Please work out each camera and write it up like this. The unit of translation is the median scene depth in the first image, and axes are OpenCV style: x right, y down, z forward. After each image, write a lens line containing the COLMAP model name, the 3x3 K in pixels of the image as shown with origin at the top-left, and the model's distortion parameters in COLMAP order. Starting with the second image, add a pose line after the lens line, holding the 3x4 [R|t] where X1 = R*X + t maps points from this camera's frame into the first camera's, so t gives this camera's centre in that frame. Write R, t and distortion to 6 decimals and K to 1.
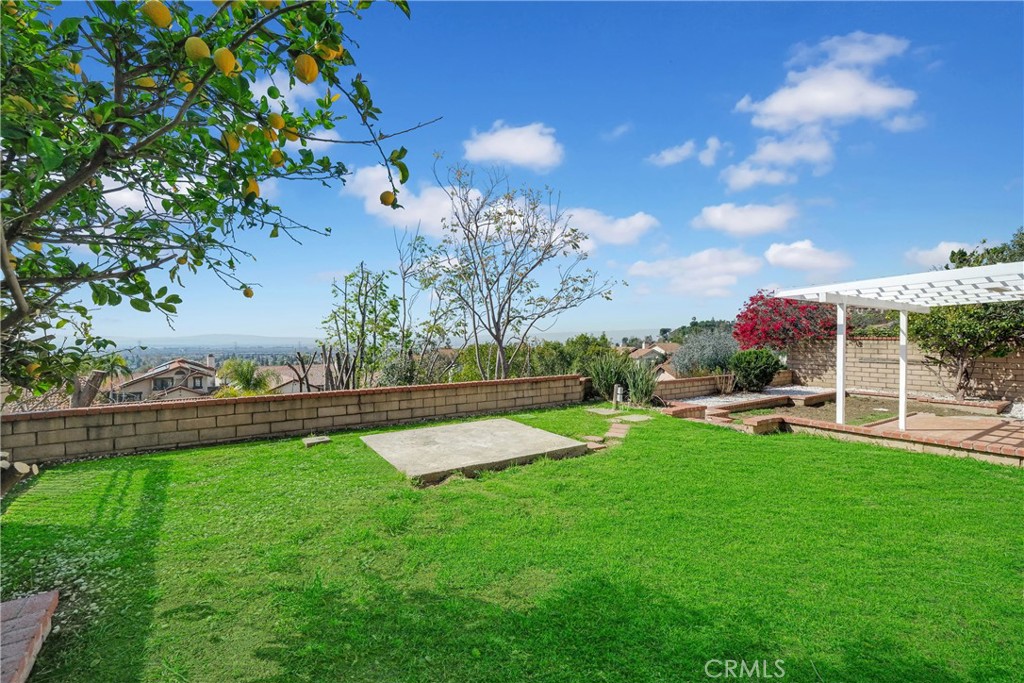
lens RADIAL K [[441.4, 0, 508.4], [0, 441.4, 341.6], [0, 0, 1]] dist [-0.007086, -0.000048]
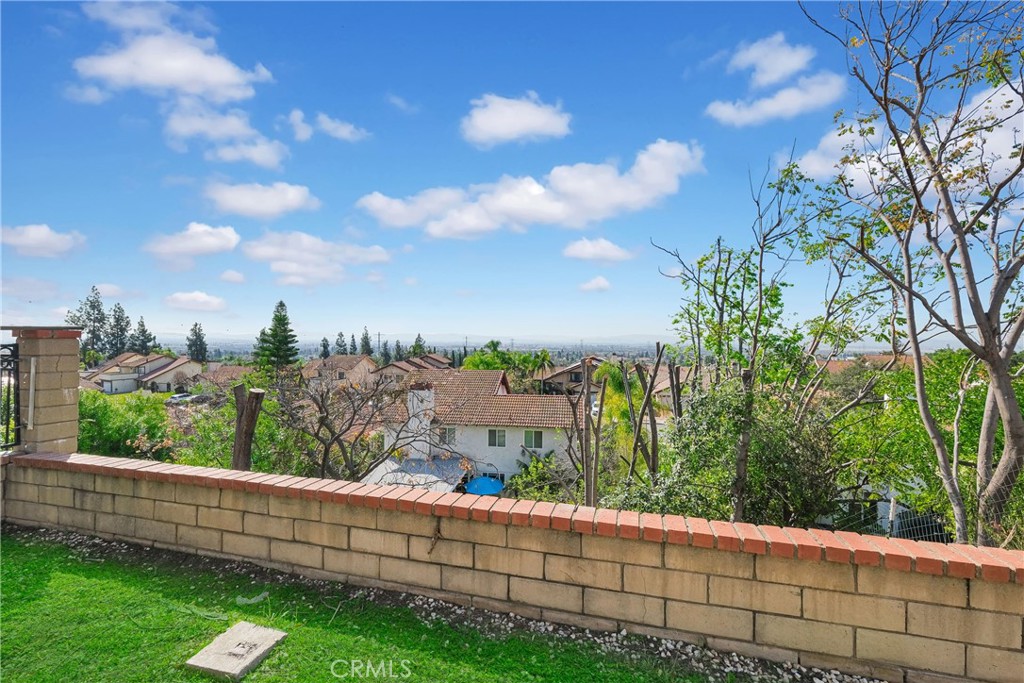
lens RADIAL K [[441.4, 0, 508.4], [0, 441.4, 341.6], [0, 0, 1]] dist [-0.007086, -0.000048]
pose [[0.648375, 0.009376, -0.761263, -0.005634], [-0.009248, 0.999947, 0.004439, -0.015989], [0.761265, 0.004162, 0.648428, 0.420899]]
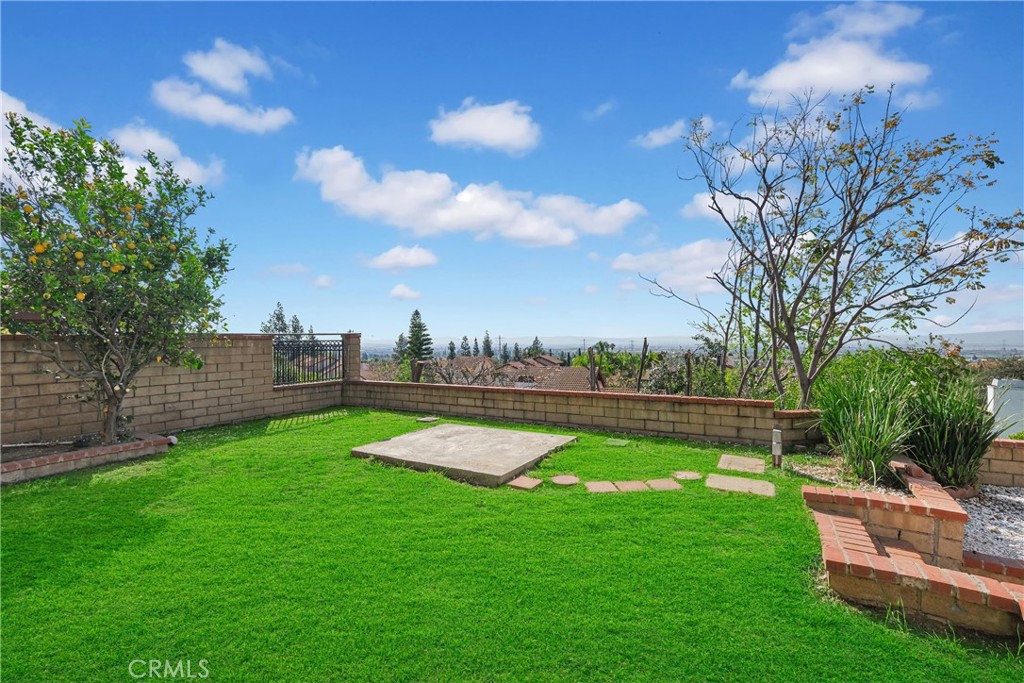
lens RADIAL K [[441.4, 0, 508.4], [0, 441.4, 341.6], [0, 0, 1]] dist [-0.007086, -0.000048]
pose [[0.424956, -0.001074, -0.905213, 0.402650], [0.002555, 0.999997, 0.000013, -0.006701], [0.905210, -0.002318, 0.424957, 0.292884]]
